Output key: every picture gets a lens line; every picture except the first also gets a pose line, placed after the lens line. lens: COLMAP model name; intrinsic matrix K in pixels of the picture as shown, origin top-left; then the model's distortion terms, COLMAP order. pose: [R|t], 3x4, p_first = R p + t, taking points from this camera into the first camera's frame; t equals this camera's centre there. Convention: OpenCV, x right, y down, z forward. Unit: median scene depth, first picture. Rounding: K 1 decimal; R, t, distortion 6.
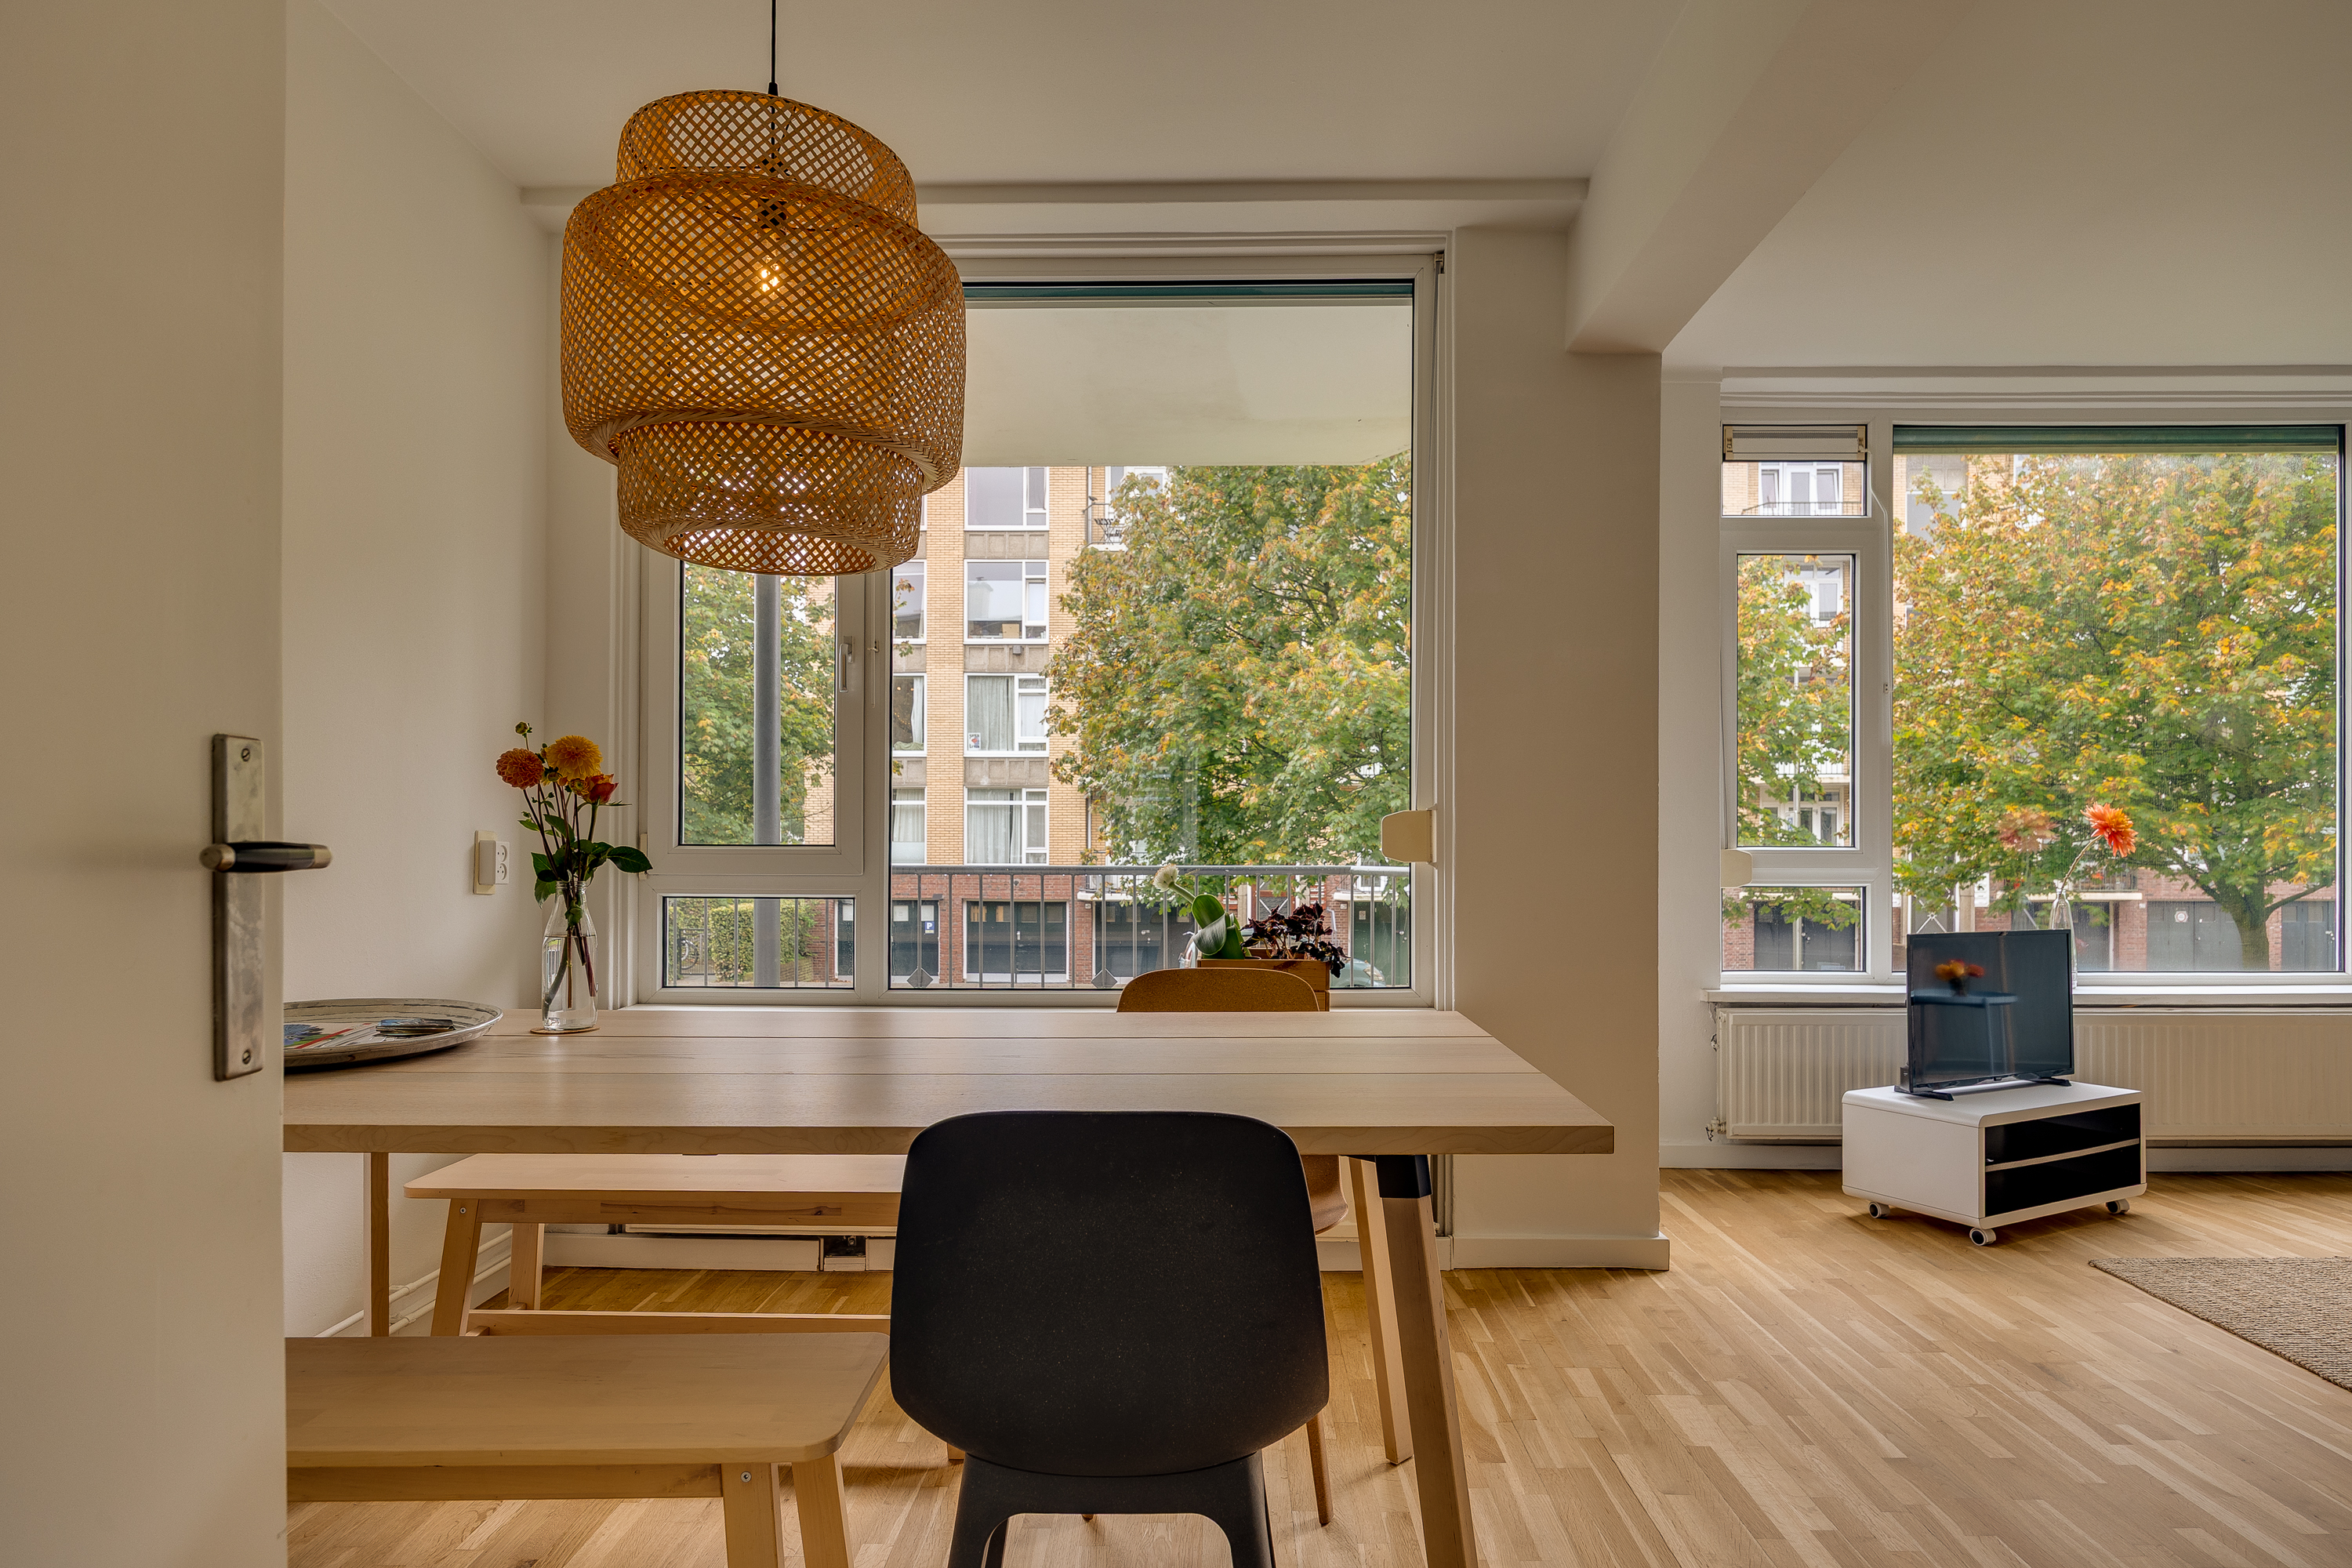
lens RADIAL K [[1282.6, 0, 1216.8], [0, 1282.6, 841.3], [0, 0, 1]] dist [-0.000688, -0.000636]
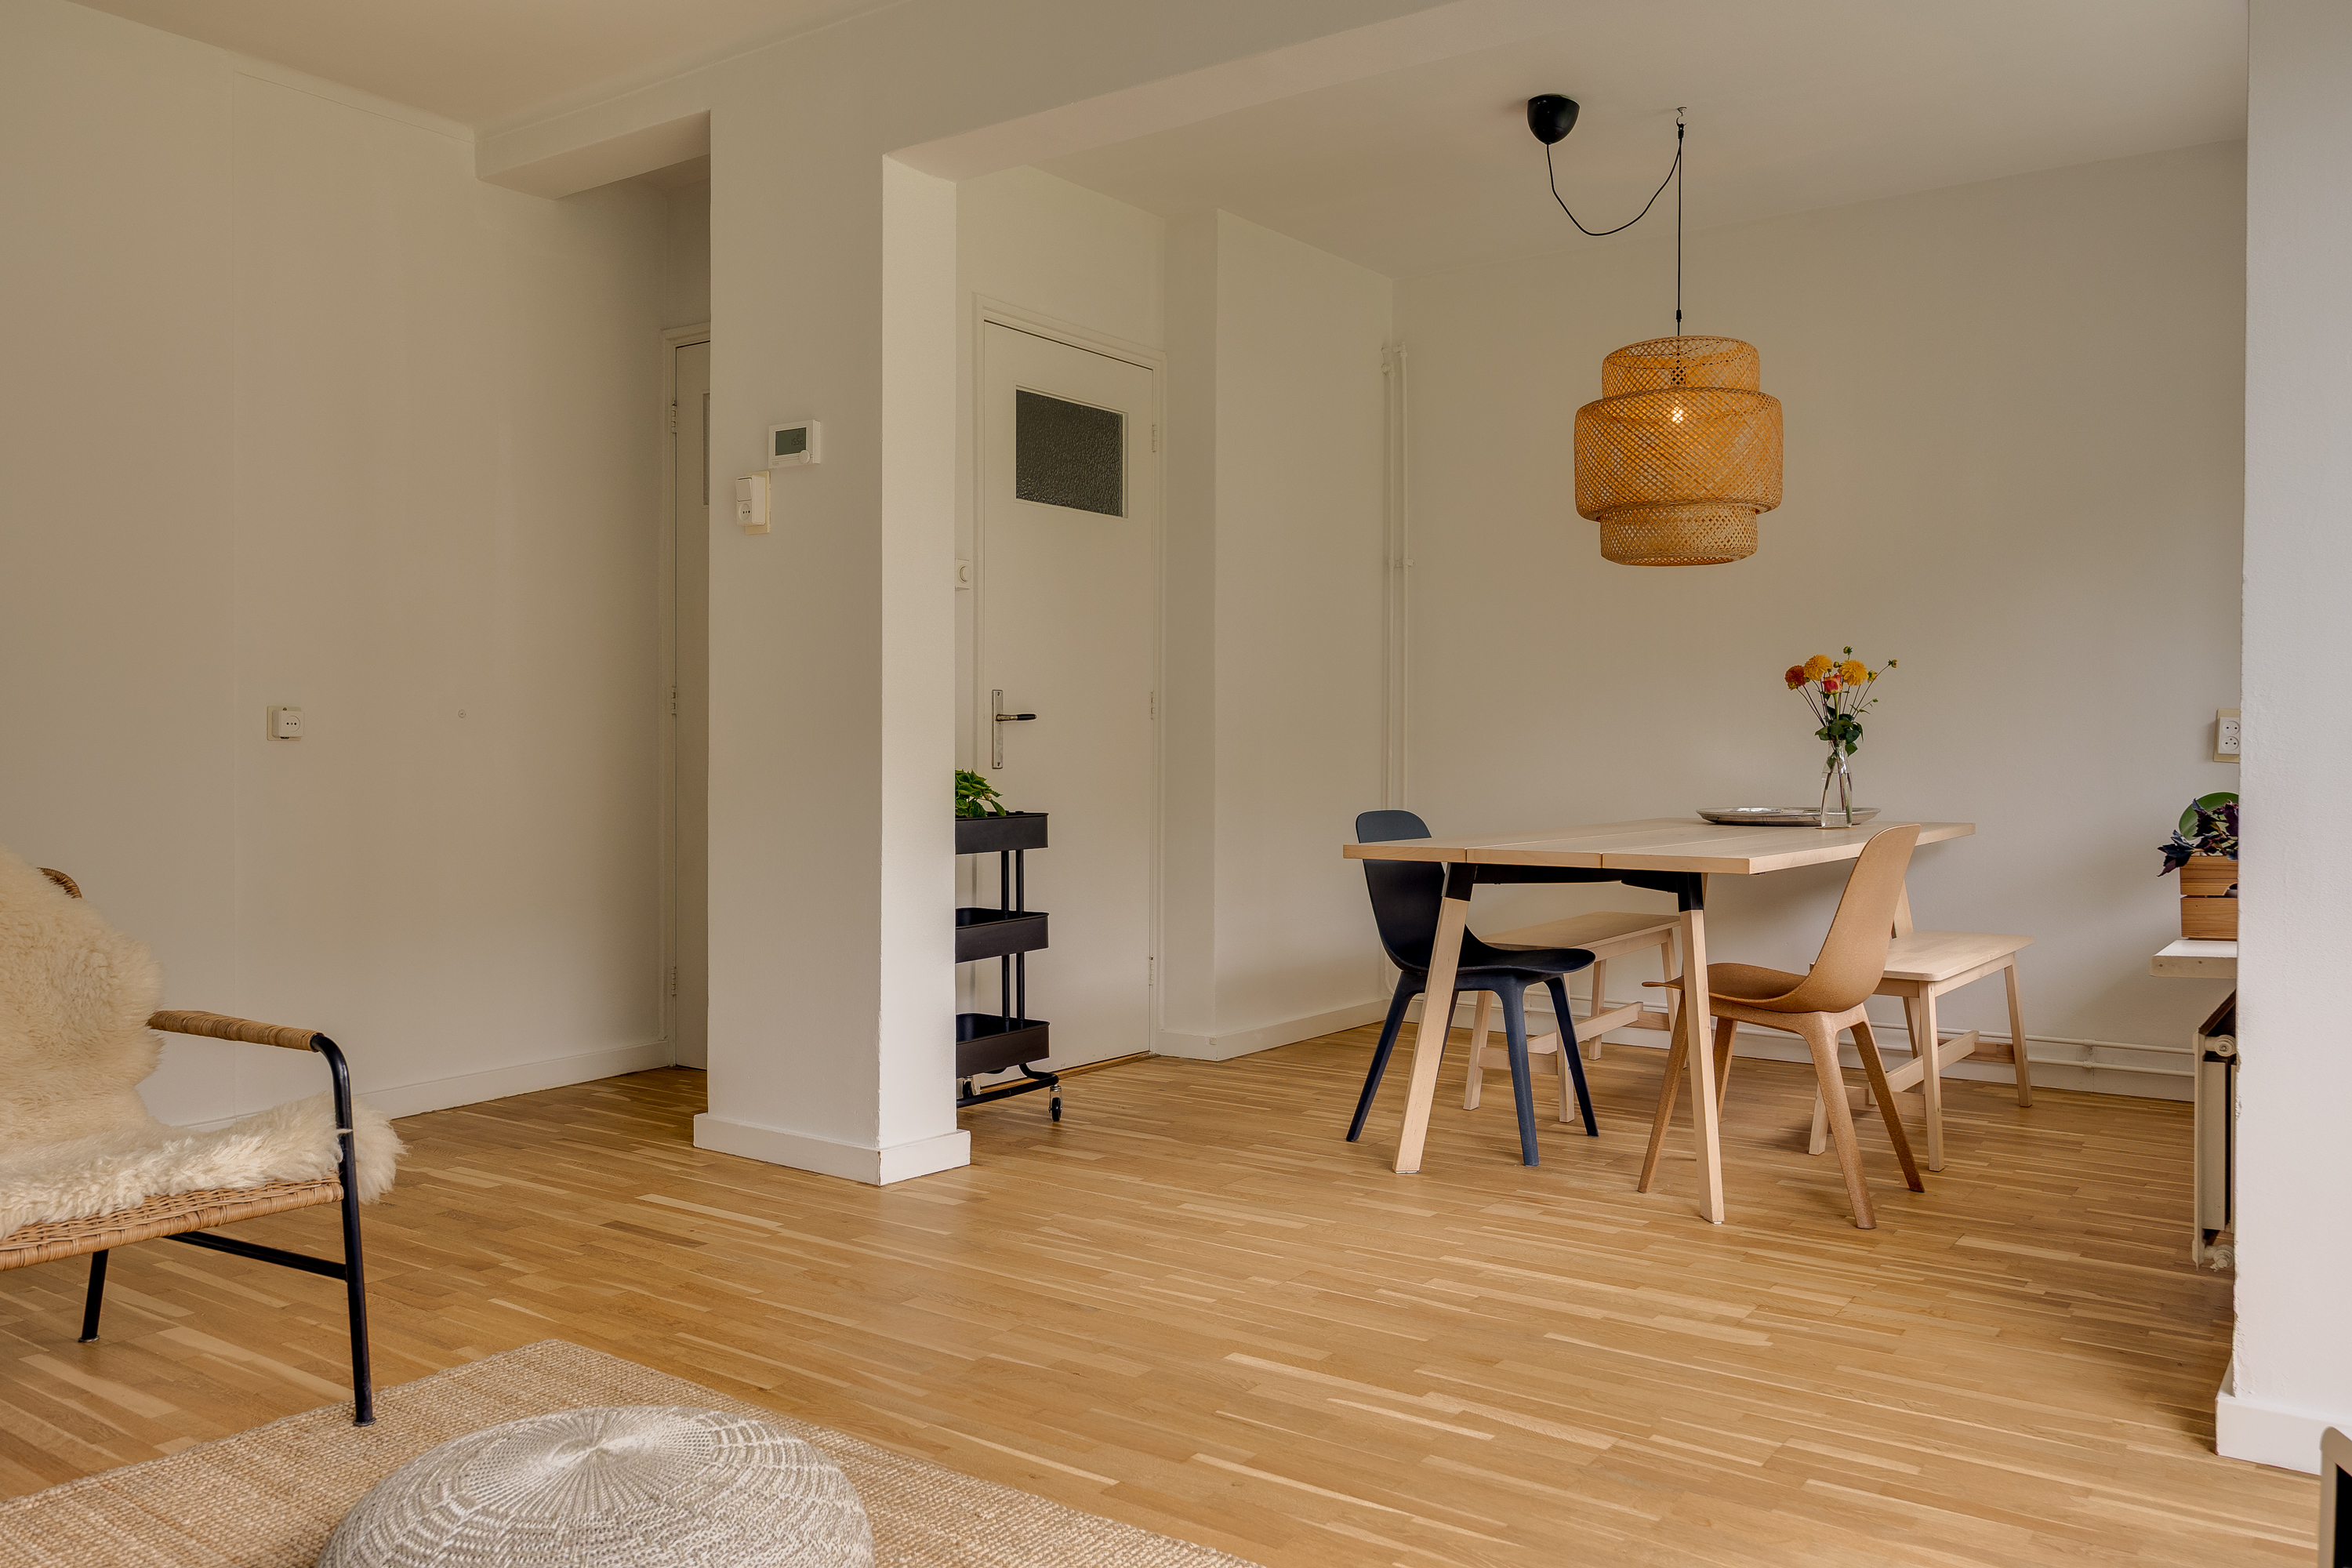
lens RADIAL K [[1793.7, 0, 1174.3], [0, 1793.7, 745.7], [0, 0, 1]] dist [-0.004689, 0.003681]
pose [[-0.577923, -0.003255, -0.816085, 1.074838], [-0.001527, 0.999995, -0.002907, 0.025311], [0.816090, -0.000434, -0.577925, 0.928223]]
